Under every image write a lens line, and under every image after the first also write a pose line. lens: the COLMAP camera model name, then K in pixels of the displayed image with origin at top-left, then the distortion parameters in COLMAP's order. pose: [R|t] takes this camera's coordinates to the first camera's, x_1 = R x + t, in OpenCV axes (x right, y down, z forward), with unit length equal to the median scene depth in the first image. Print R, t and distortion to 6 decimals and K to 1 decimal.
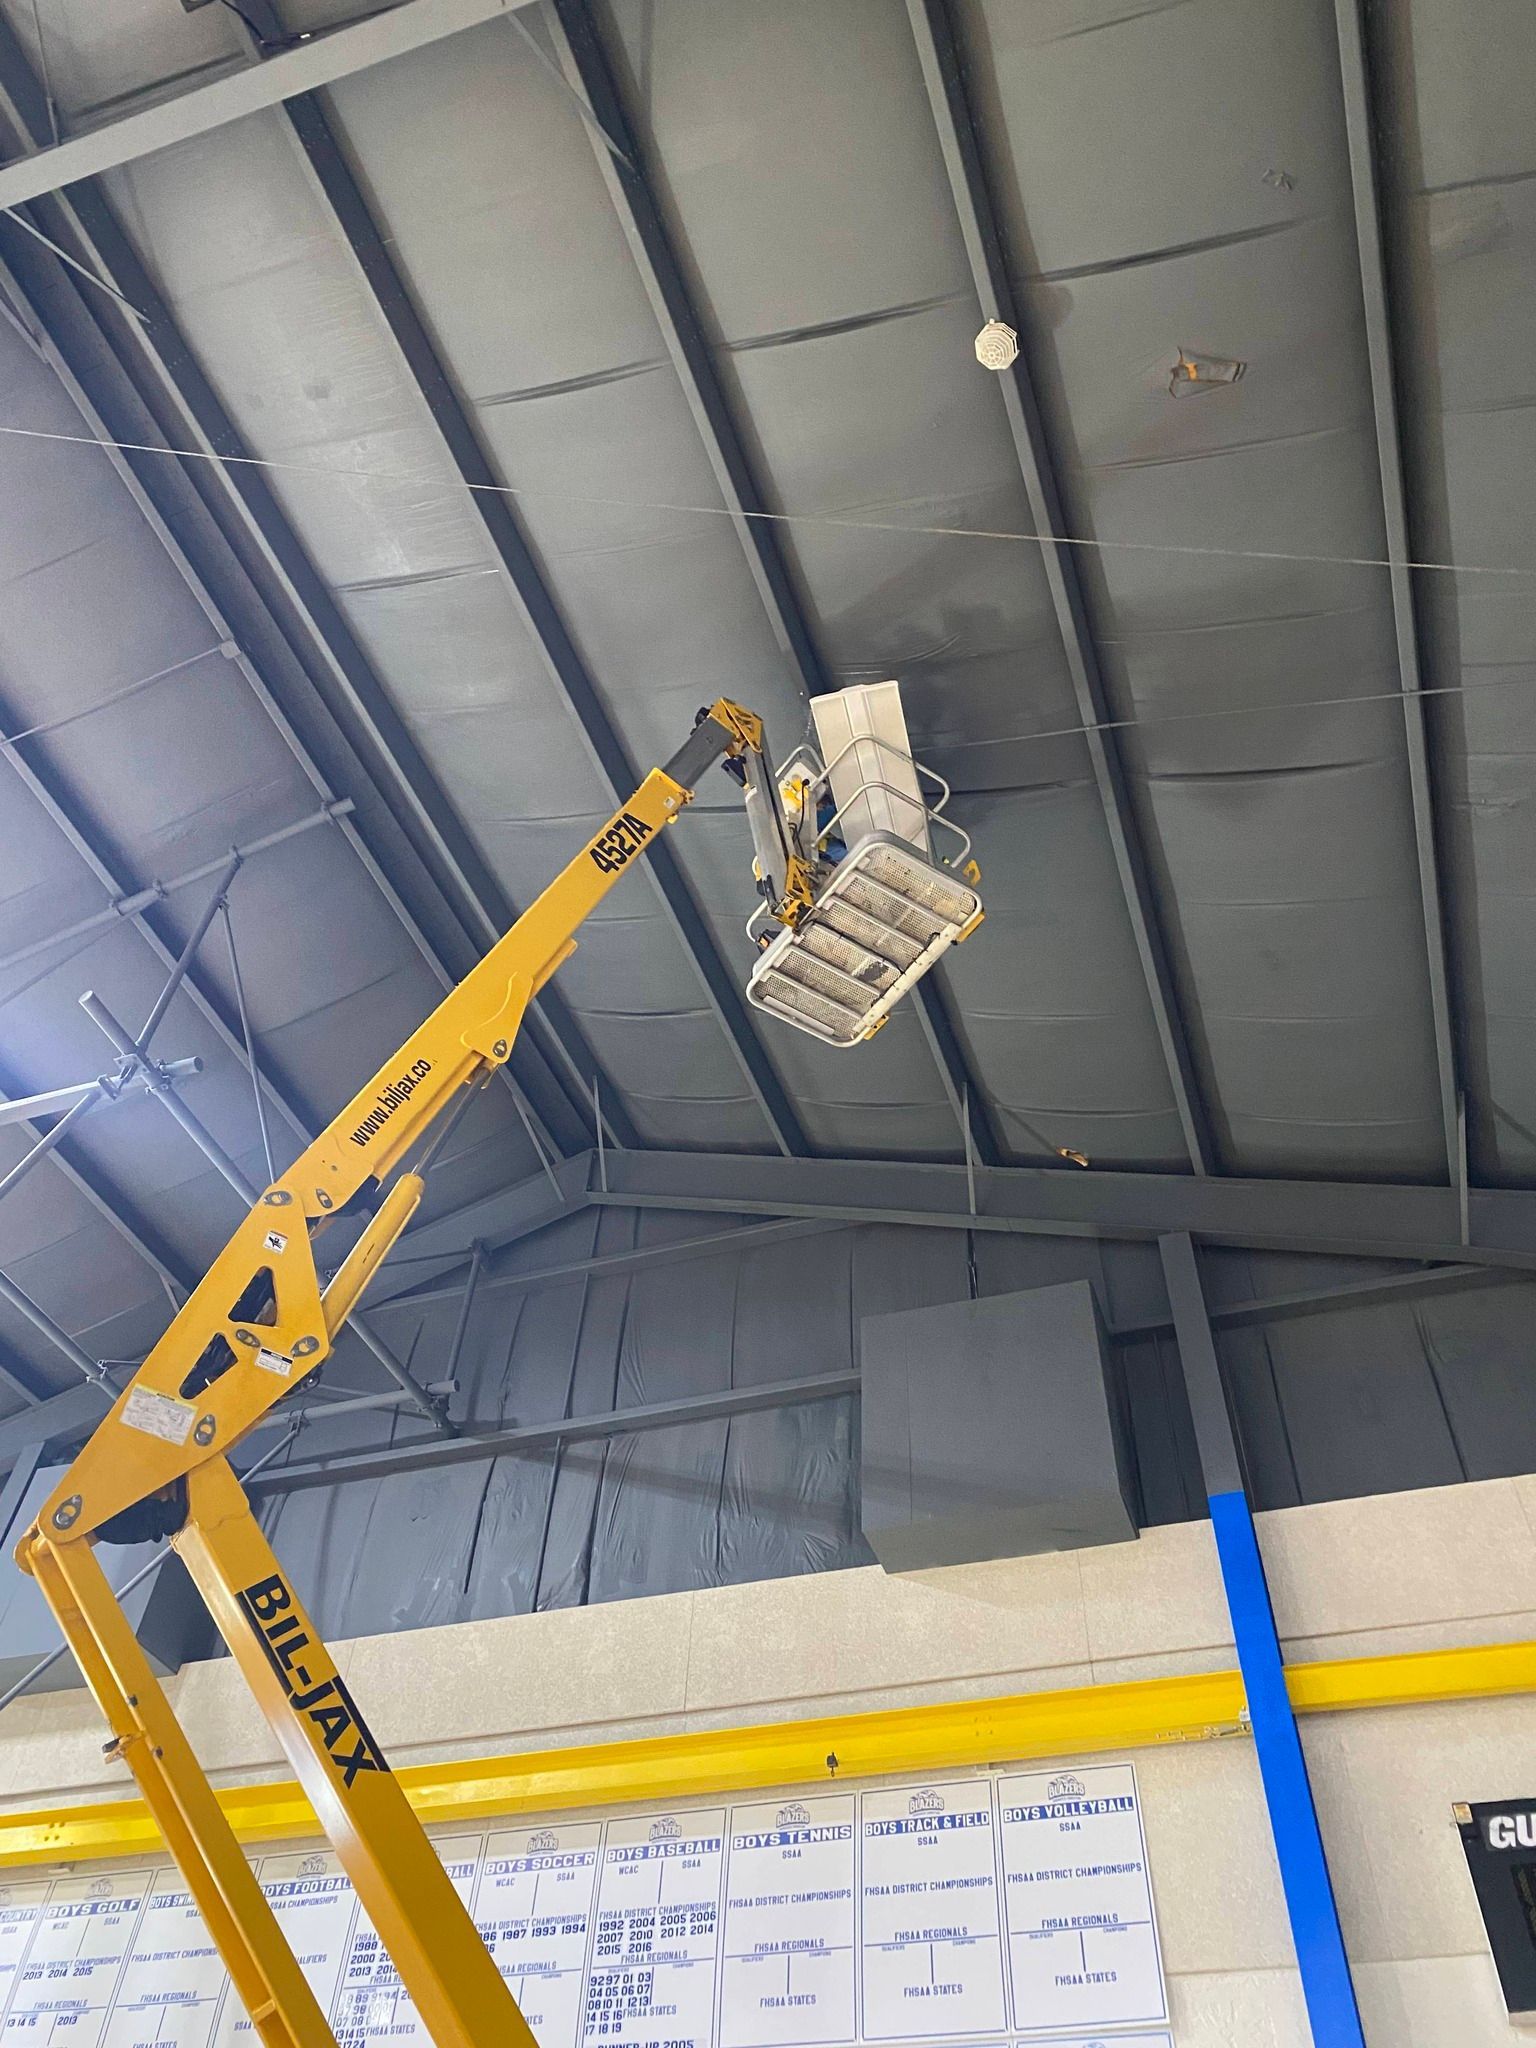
lens RADIAL K [[1576.8, 0, 748.7], [0, 1576.8, 984.8], [0, 0, 1]] dist [0.022587, -0.026010]
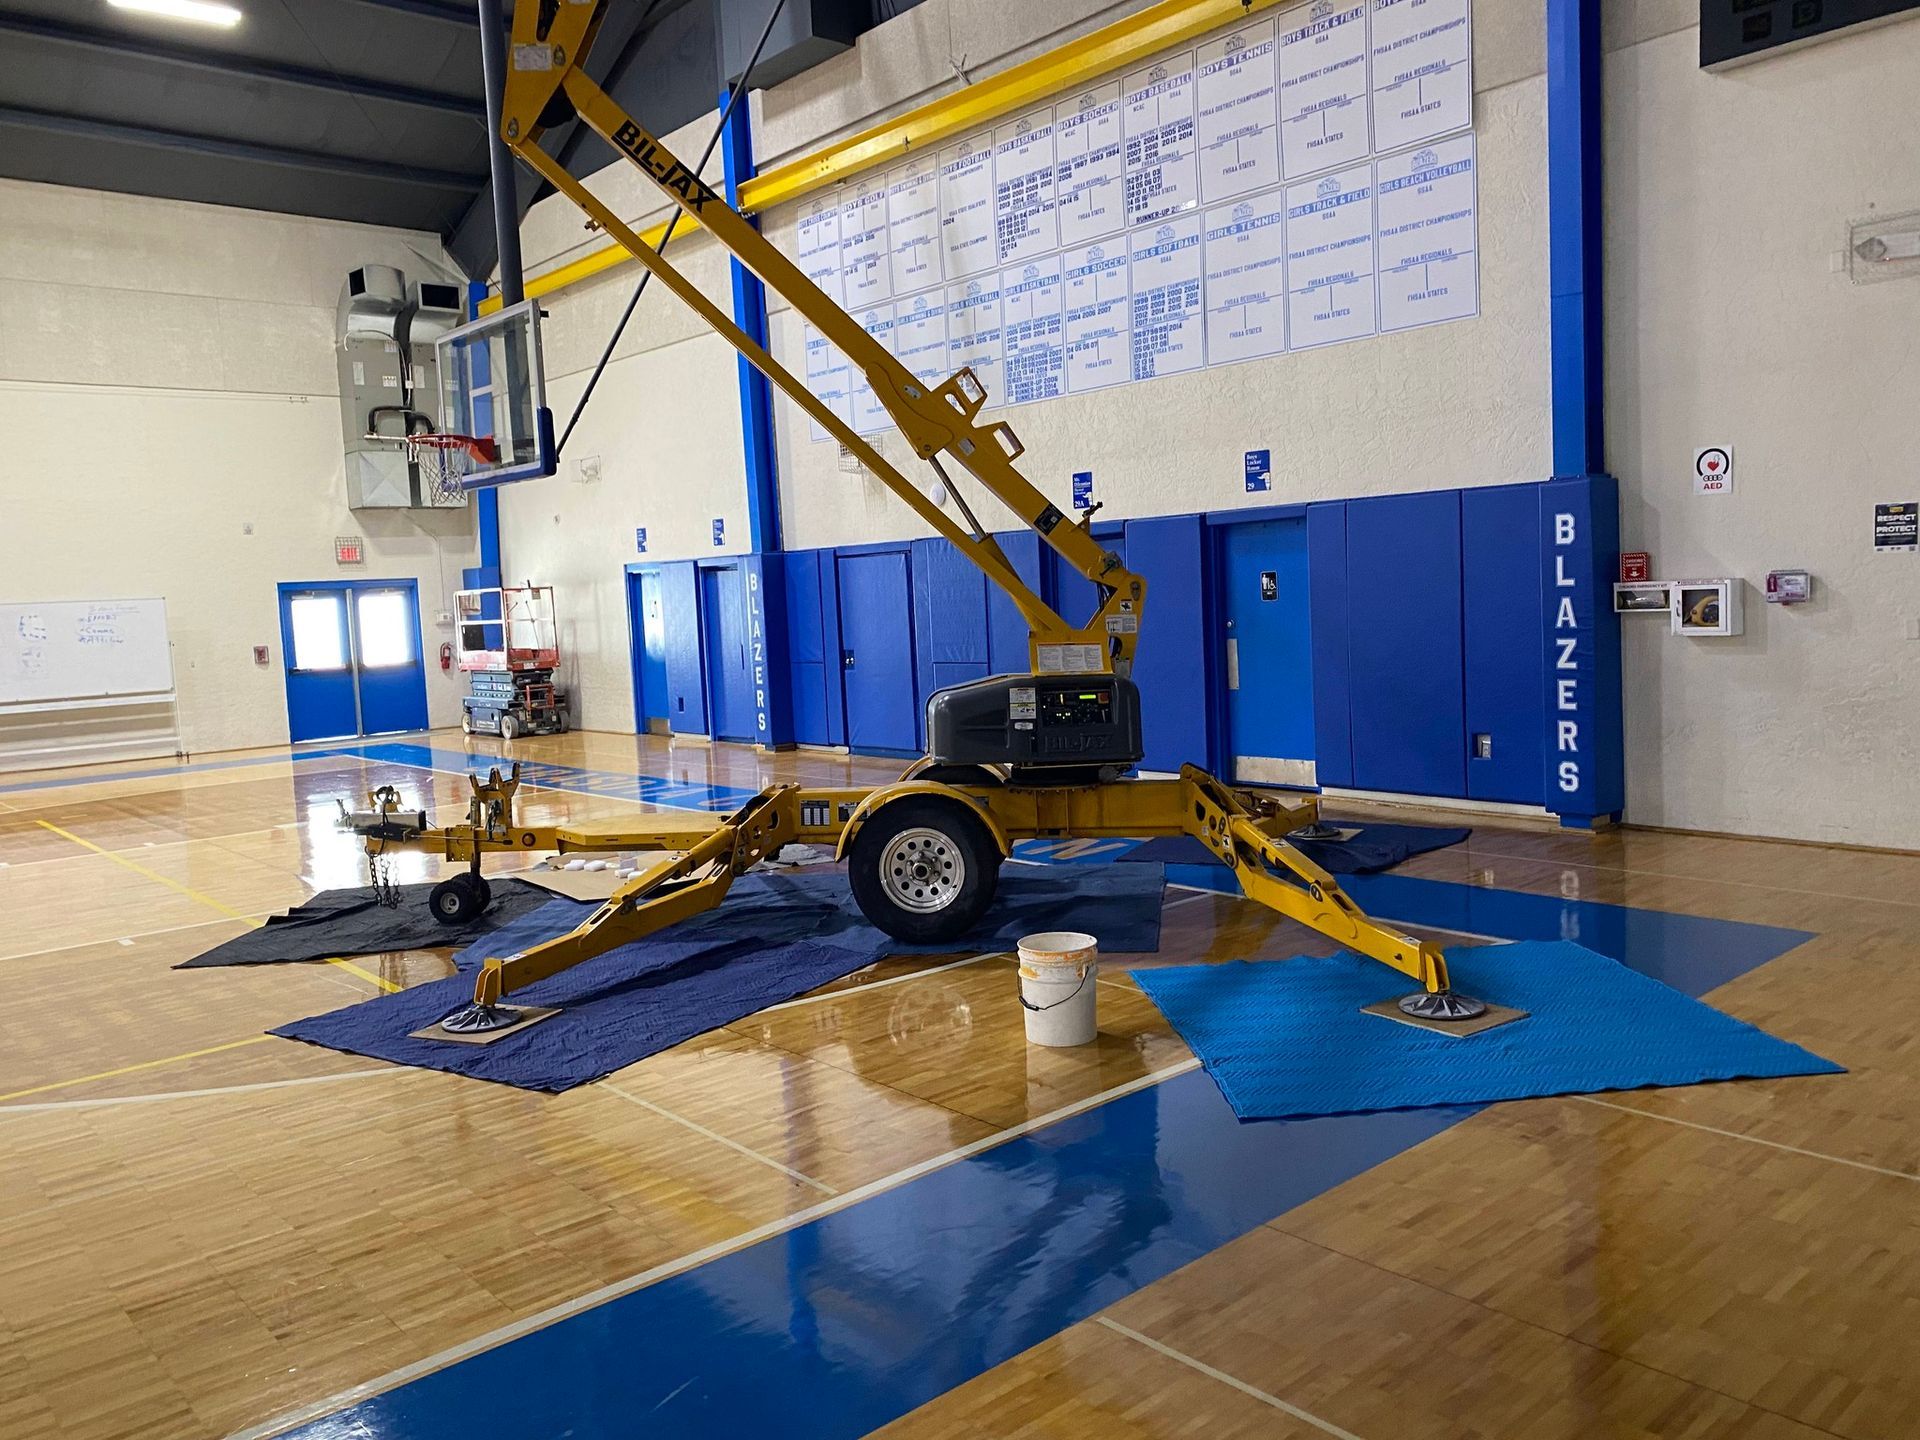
lens RADIAL K [[1478.3, 0, 958.0], [0, 1478.3, 713.8], [0, 0, 1]] dist [0.022587, -0.026010]
pose [[0.873453, -0.051785, -0.484146, 0.419560], [0.423106, 0.572792, 0.702062, -0.143327], [0.240959, -0.818064, 0.522217, -0.195217]]
